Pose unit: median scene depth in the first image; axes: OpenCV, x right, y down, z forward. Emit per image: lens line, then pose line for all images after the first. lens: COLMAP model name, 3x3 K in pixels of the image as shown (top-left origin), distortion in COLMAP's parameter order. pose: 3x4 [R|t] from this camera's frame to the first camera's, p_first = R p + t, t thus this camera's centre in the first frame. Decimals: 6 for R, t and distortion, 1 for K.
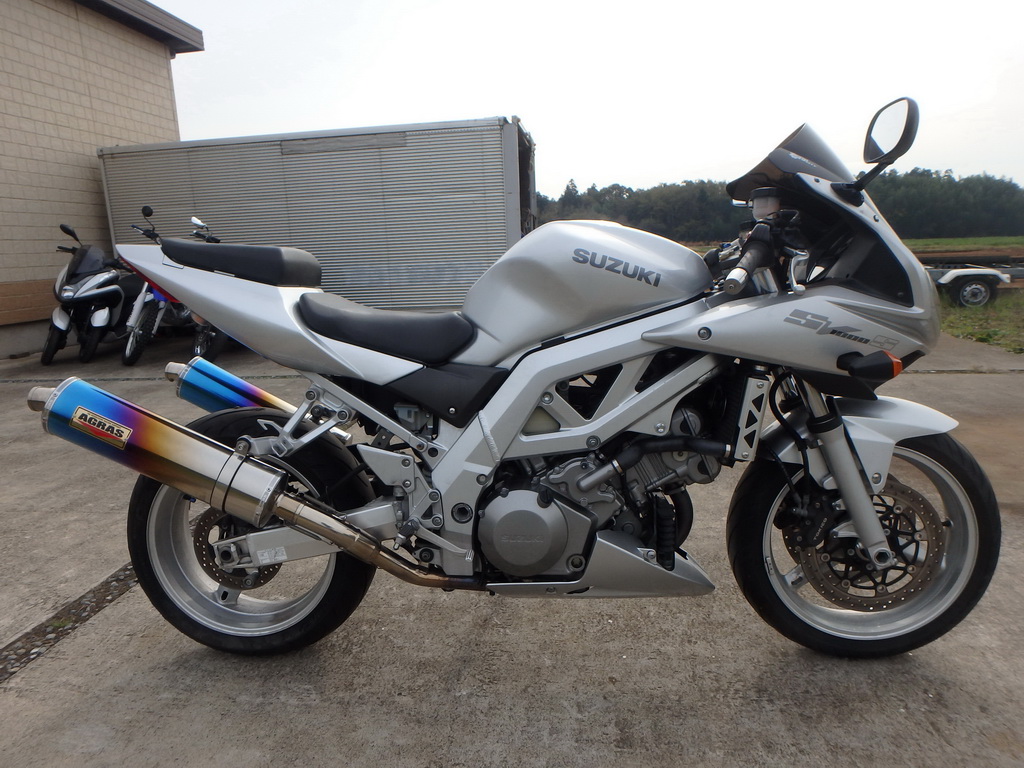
lens RADIAL K [[649.0, 0, 504.0], [0, 649.0, 374.6], [0, 0, 1]] dist [-0.031327, 0.007269]
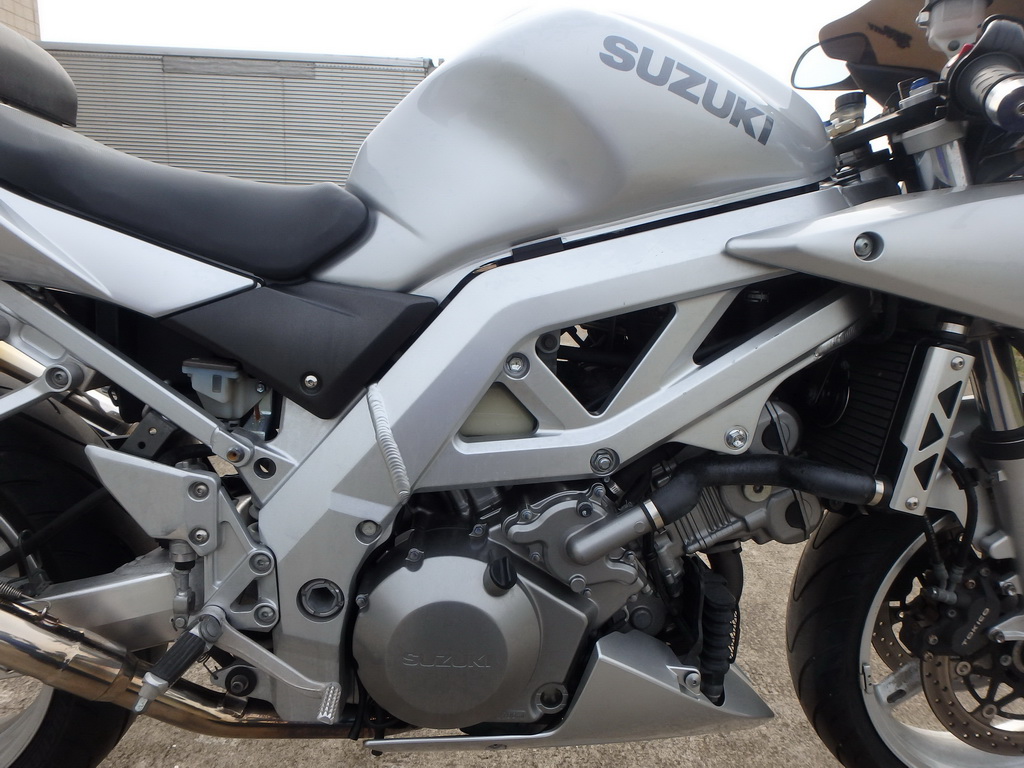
lens RADIAL K [[649.0, 0, 507.9], [0, 649.0, 369.4], [0, 0, 1]] dist [-0.031327, 0.007269]
pose [[0.986972, 0.058189, 0.150002, -0.010425], [-0.061378, 0.997975, 0.016714, 0.030412], [-0.148725, -0.025703, 0.988544, 0.515493]]
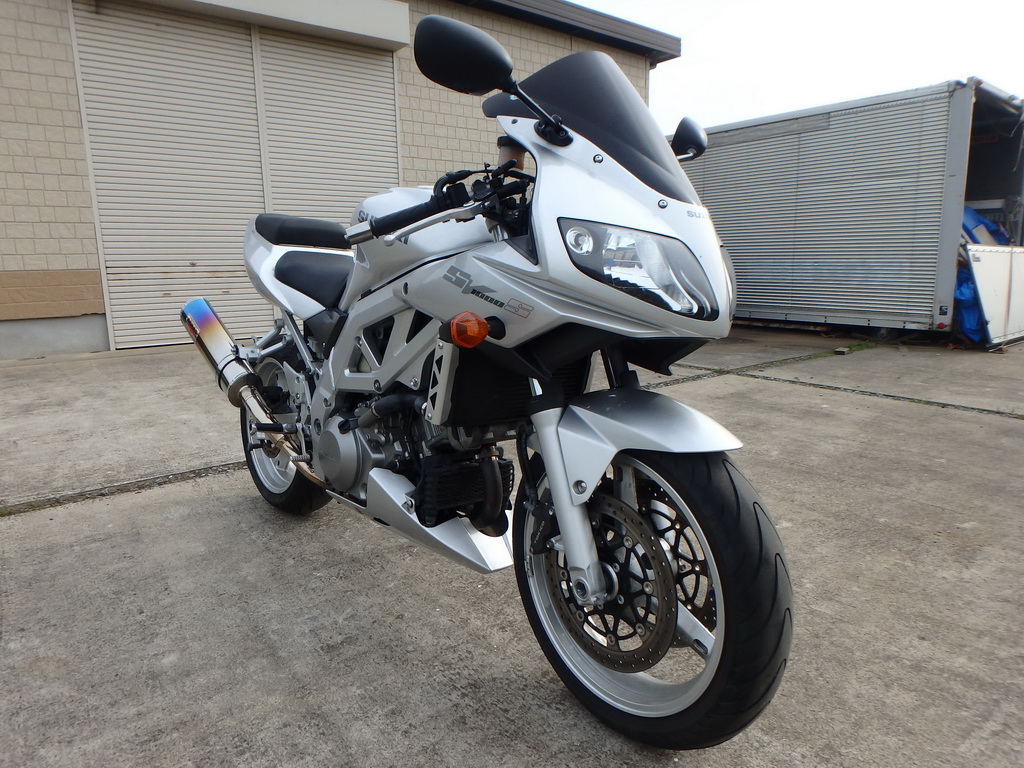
lens RADIAL K [[649.0, 0, 502.6], [0, 649.0, 377.0], [0, 0, 1]] dist [-0.031327, 0.007269]
pose [[0.712118, 0.152121, -0.685382, 1.014544], [-0.149527, 0.986707, 0.063640, -0.011358], [0.685952, 0.057164, 0.725398, 0.334235]]
